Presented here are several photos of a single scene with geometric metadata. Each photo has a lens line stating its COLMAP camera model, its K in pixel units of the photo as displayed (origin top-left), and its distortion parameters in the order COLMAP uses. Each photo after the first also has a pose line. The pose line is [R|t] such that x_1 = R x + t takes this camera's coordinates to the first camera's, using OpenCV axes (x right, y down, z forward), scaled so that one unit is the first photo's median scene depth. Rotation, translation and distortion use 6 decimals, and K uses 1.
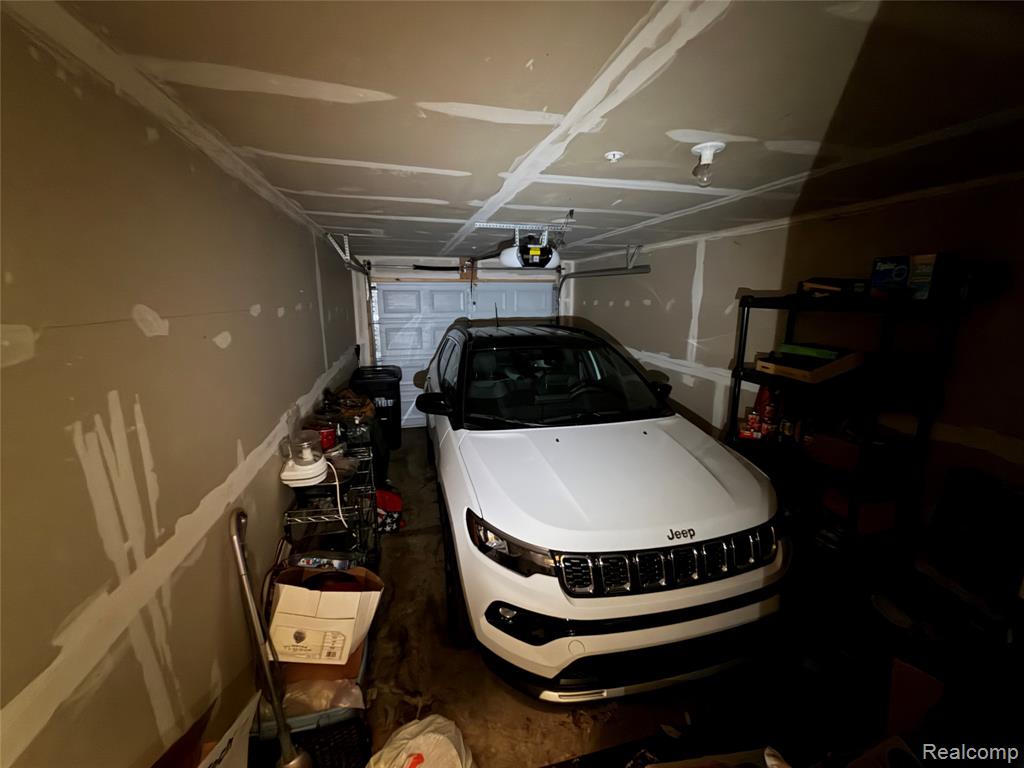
lens RADIAL K [[408.8, 0, 509.0], [0, 408.8, 385.0], [0, 0, 1]] dist [0.000170, -0.000156]
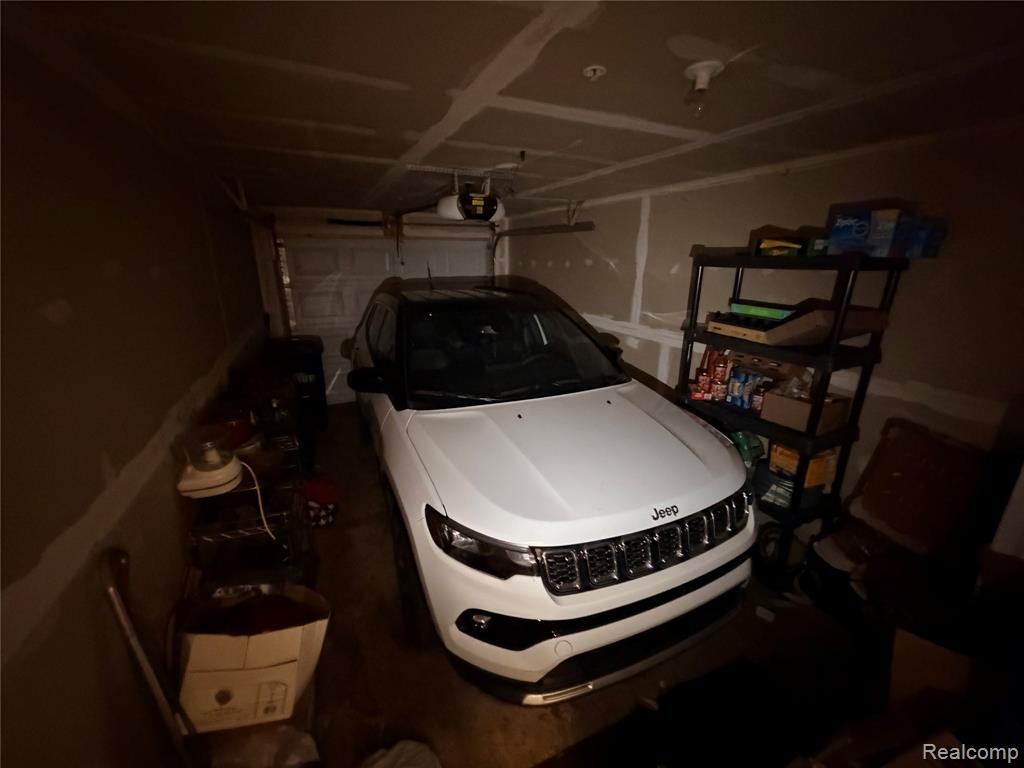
lens RADIAL K [[408.8, 0, 509.0], [0, 408.8, 385.0], [0, 0, 1]] dist [0.000170, -0.000156]
pose [[0.983757, -0.049571, 0.172525, -0.050571], [0.034251, 0.995291, 0.090674, -0.014335], [-0.176208, -0.083292, 0.980823, 0.115363]]
